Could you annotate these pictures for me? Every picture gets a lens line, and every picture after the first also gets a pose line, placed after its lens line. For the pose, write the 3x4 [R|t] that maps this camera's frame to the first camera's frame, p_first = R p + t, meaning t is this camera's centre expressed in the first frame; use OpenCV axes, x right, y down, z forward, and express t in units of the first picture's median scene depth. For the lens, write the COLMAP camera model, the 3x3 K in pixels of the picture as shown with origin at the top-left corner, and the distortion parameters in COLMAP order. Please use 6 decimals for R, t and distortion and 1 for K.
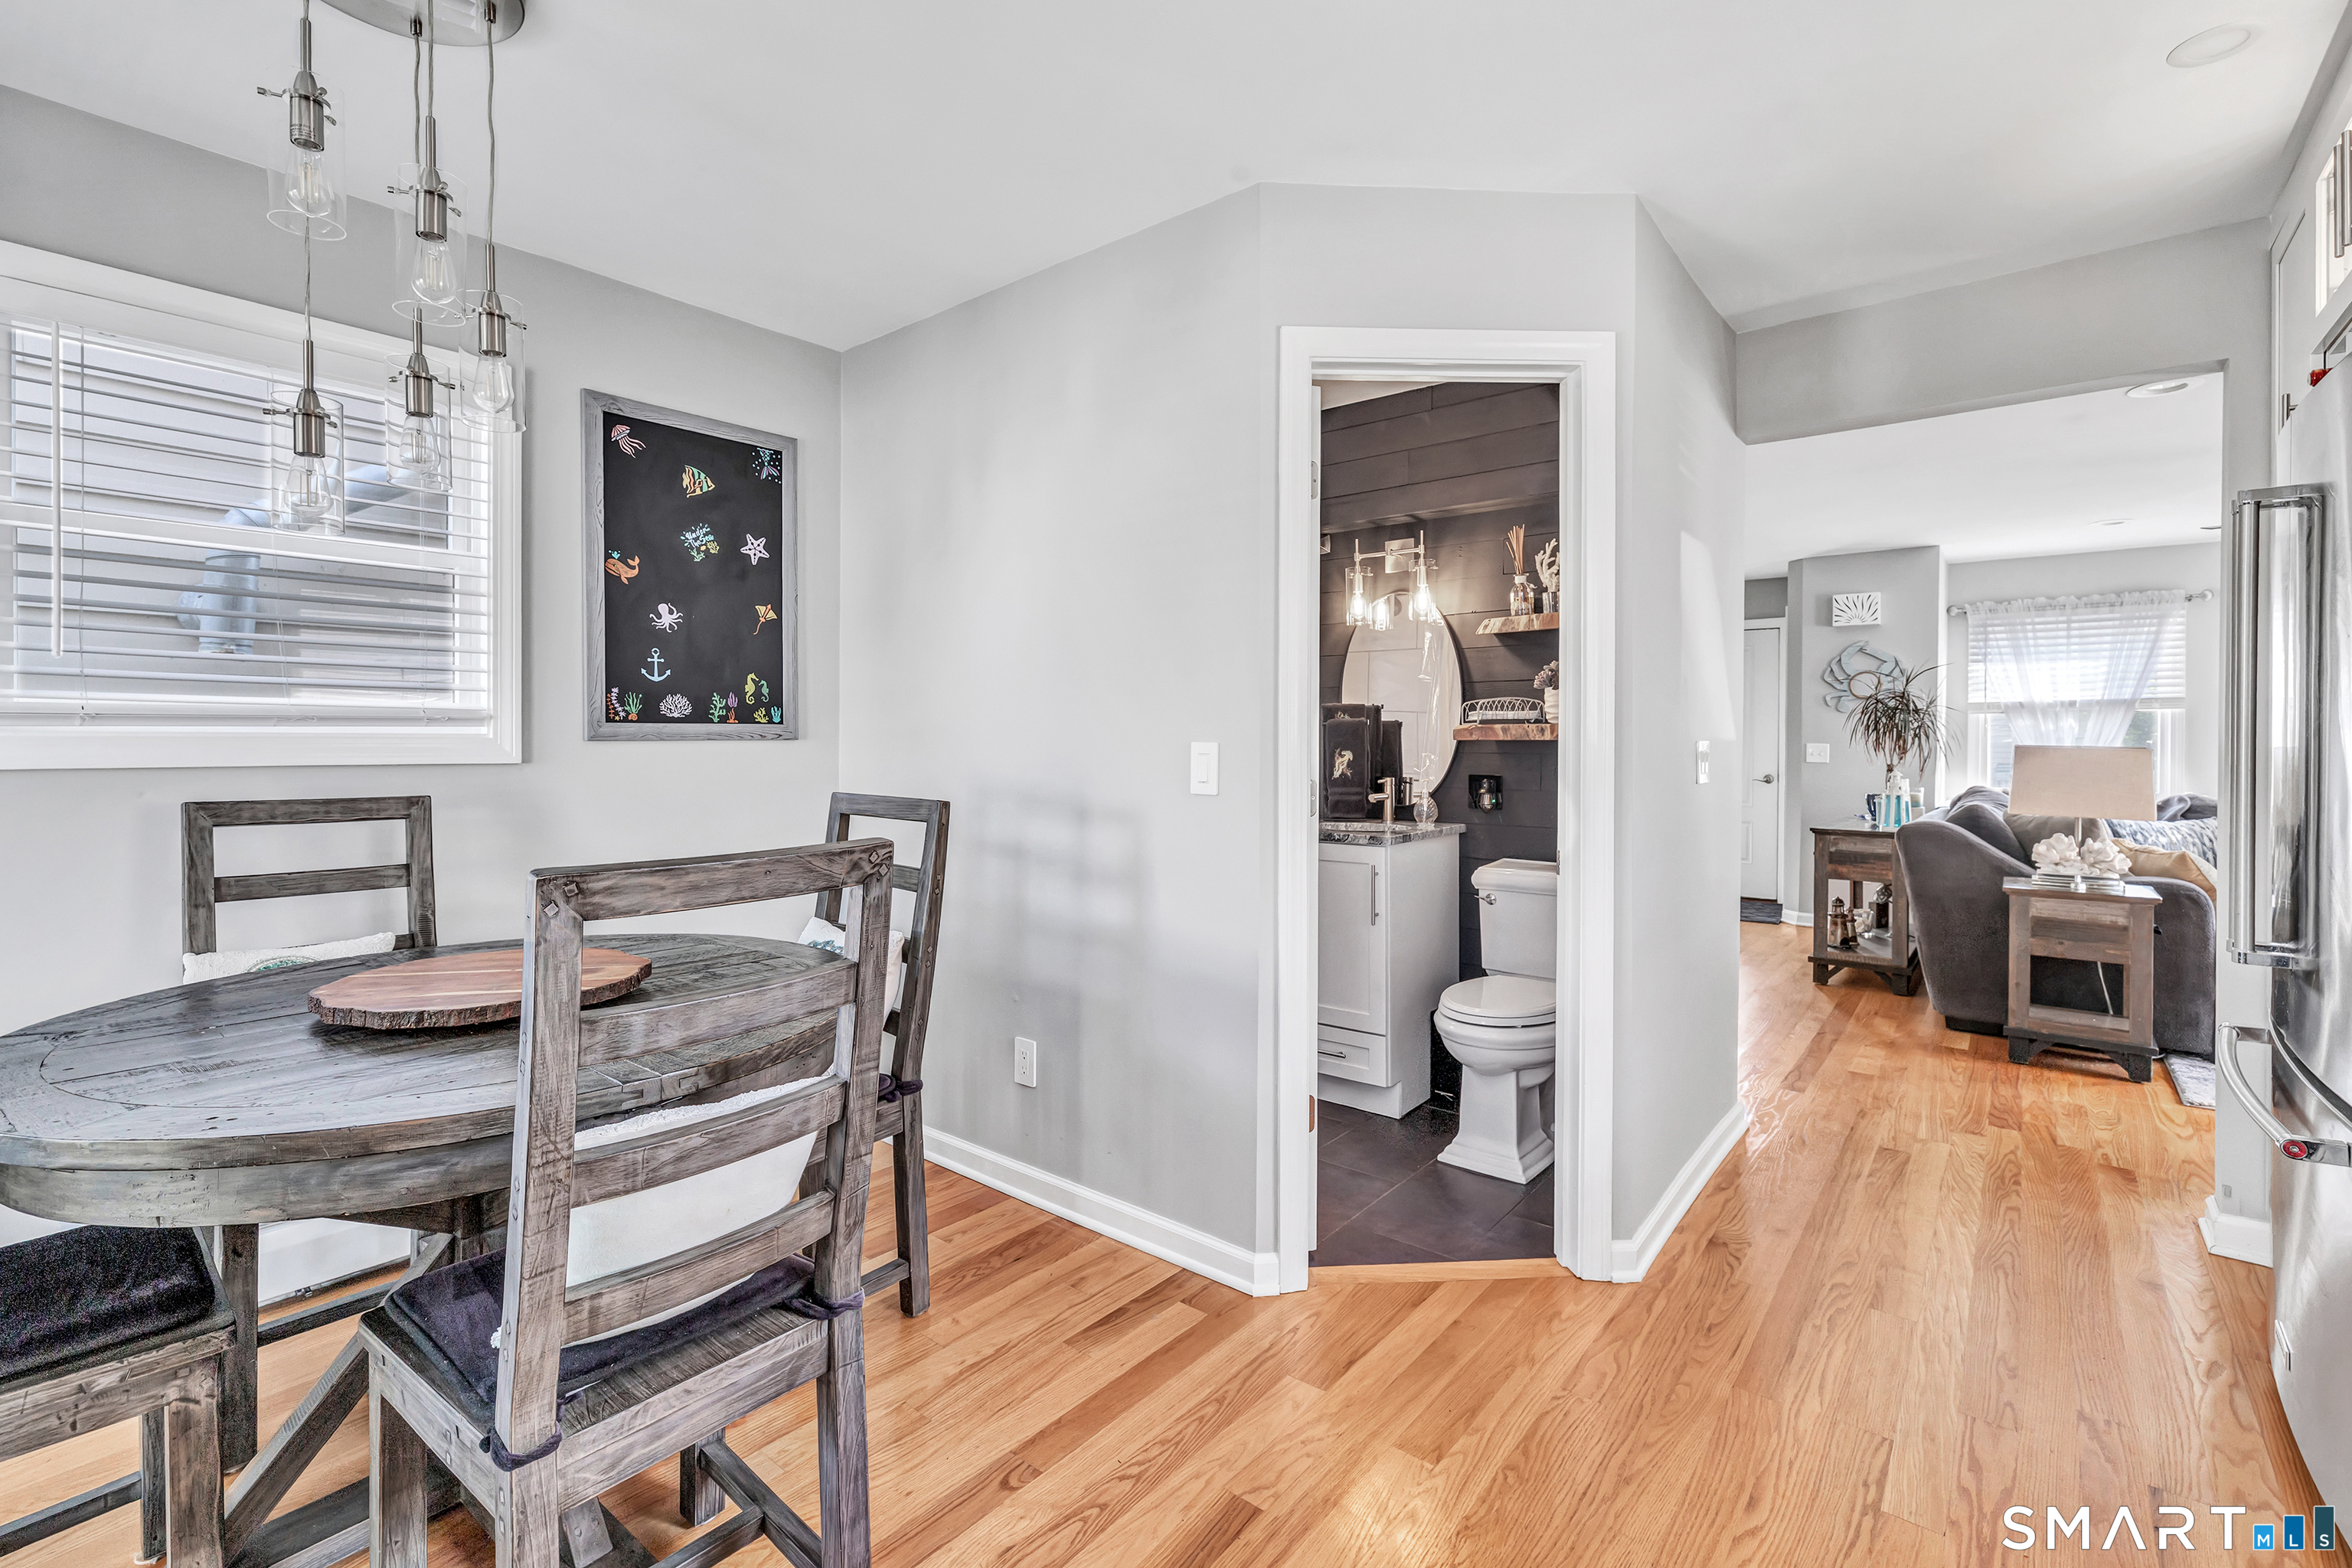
lens RADIAL K [[1033.9, 0, 1177.1], [0, 1033.9, 740.8], [0, 0, 1]] dist [-0.001229, 0.002117]
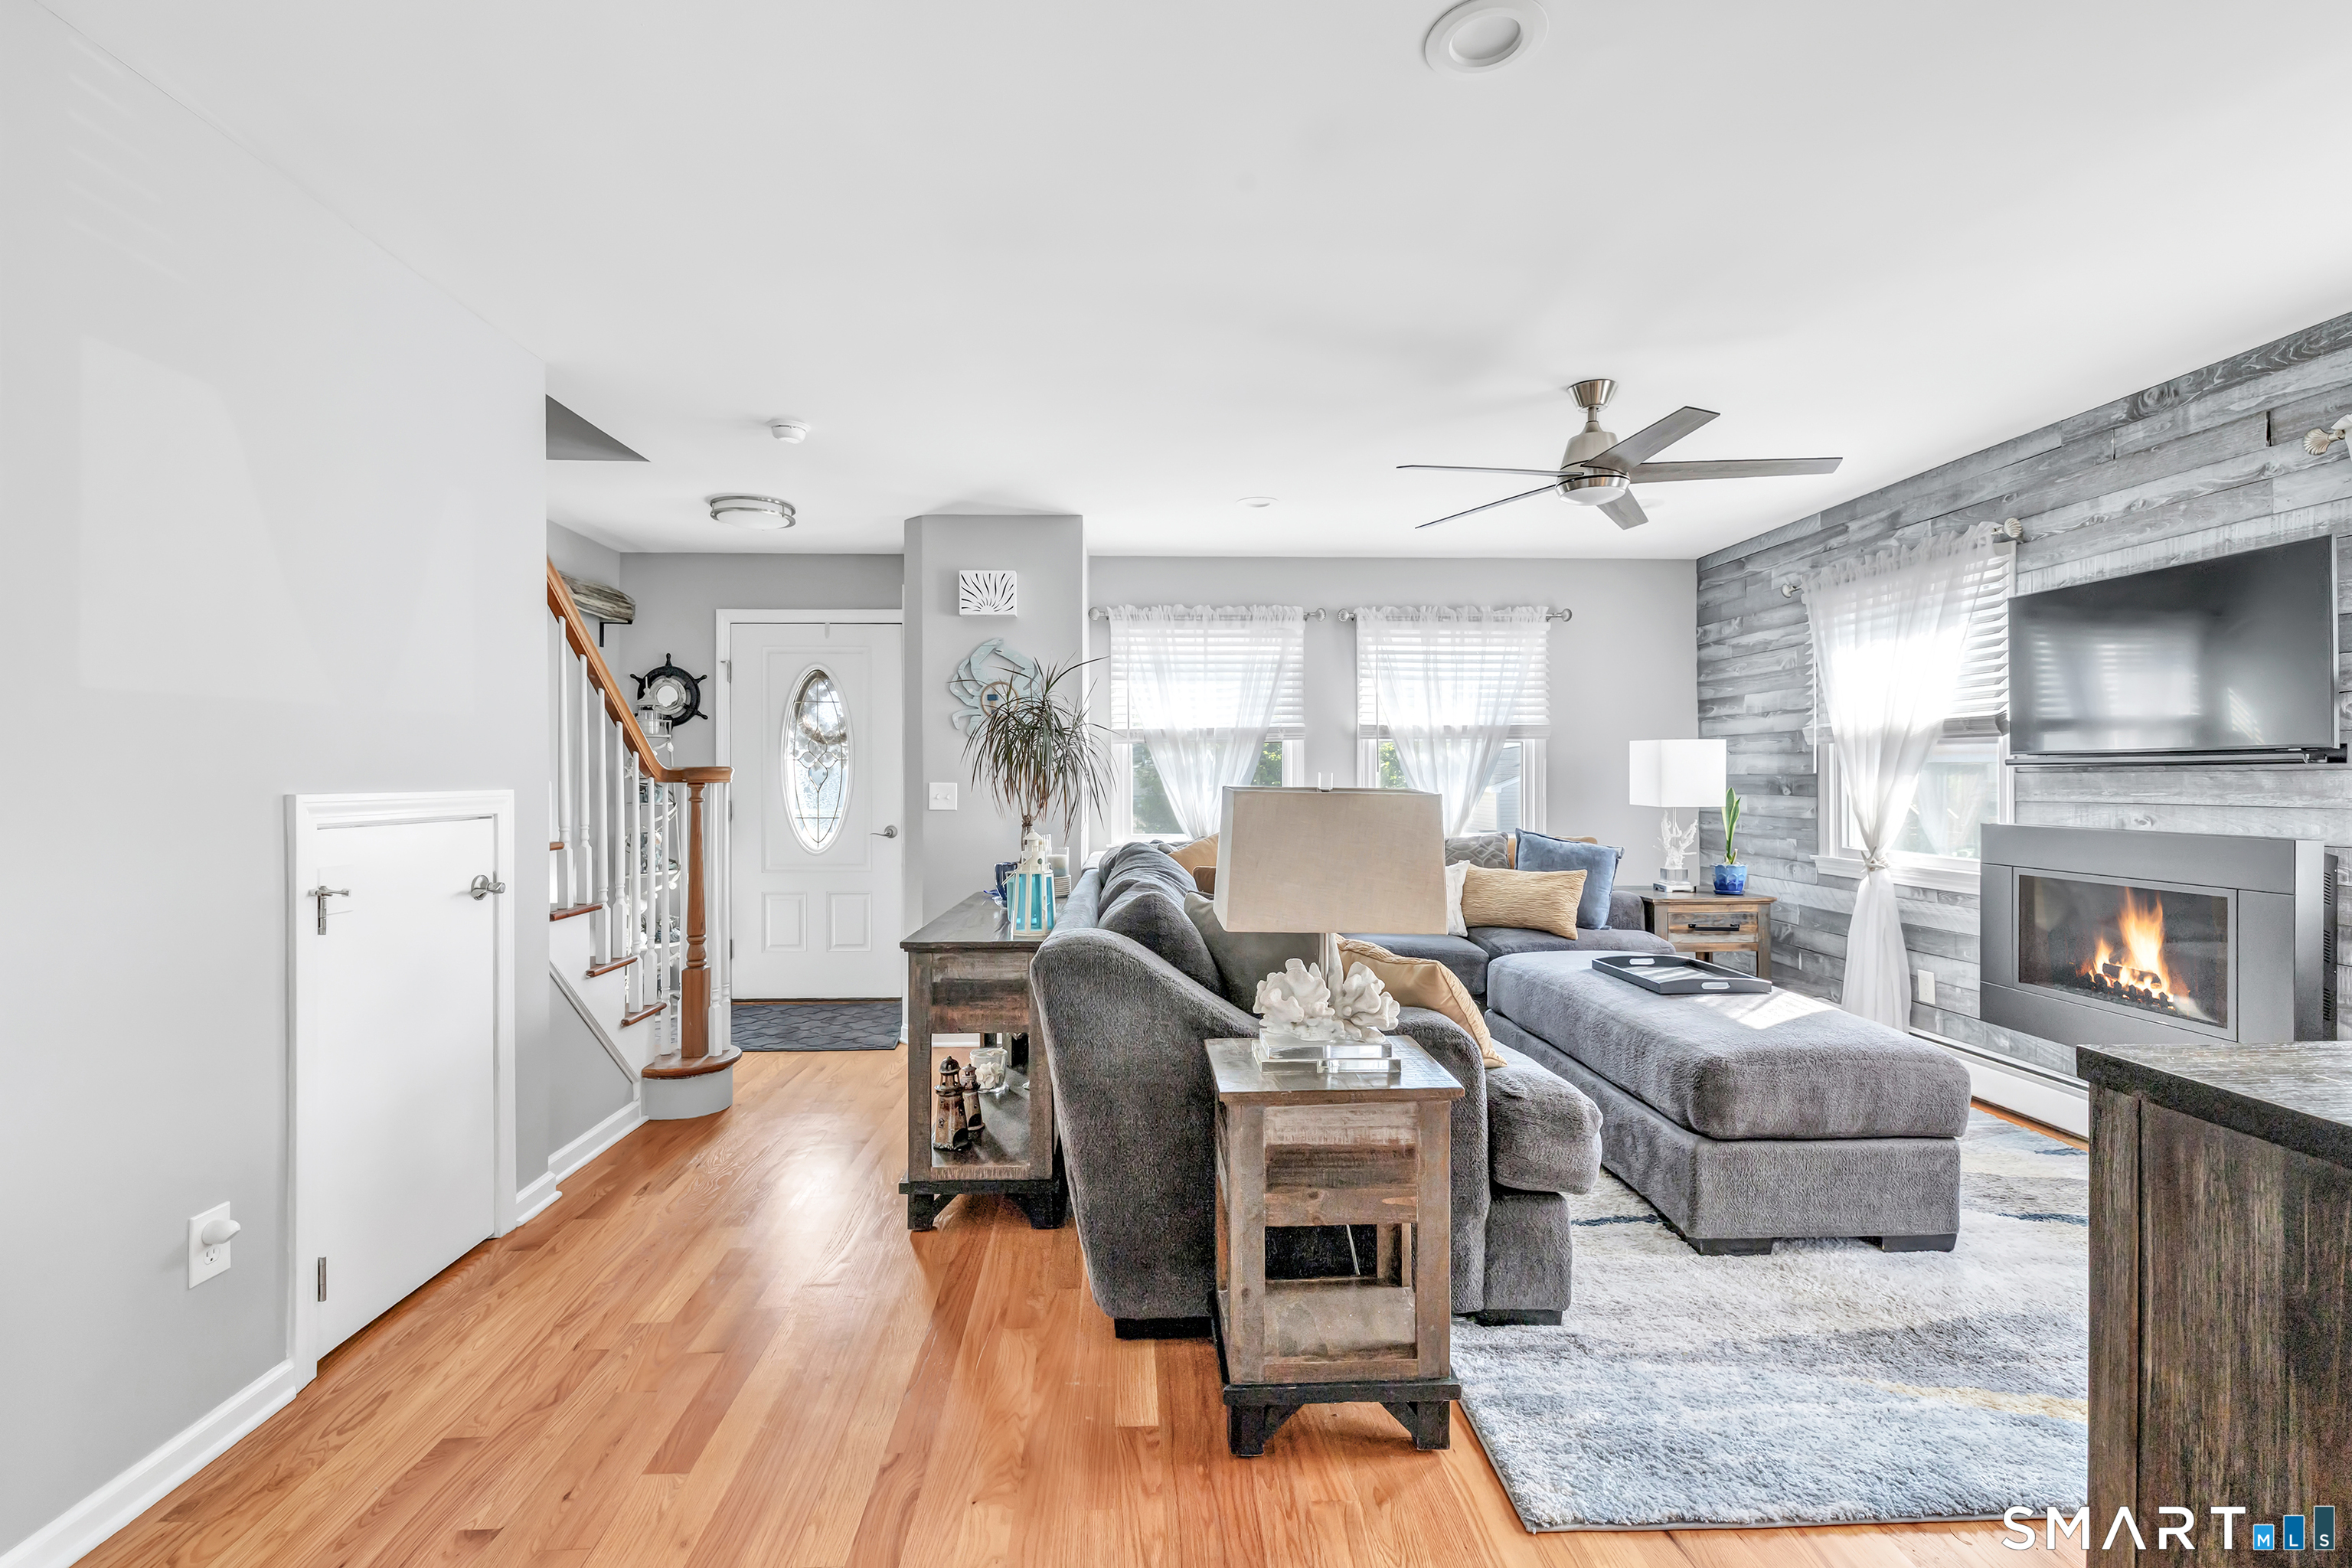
lens RADIAL K [[1033.9, 0, 1180.6], [0, 1033.9, 785.3], [0, 0, 1]] dist [-0.001229, 0.002117]
pose [[0.736230, -0.009433, 0.676665, 0.335523], [0.005424, 0.999953, 0.008039, -0.000456], [-0.676709, -0.002248, 0.736247, 0.476527]]
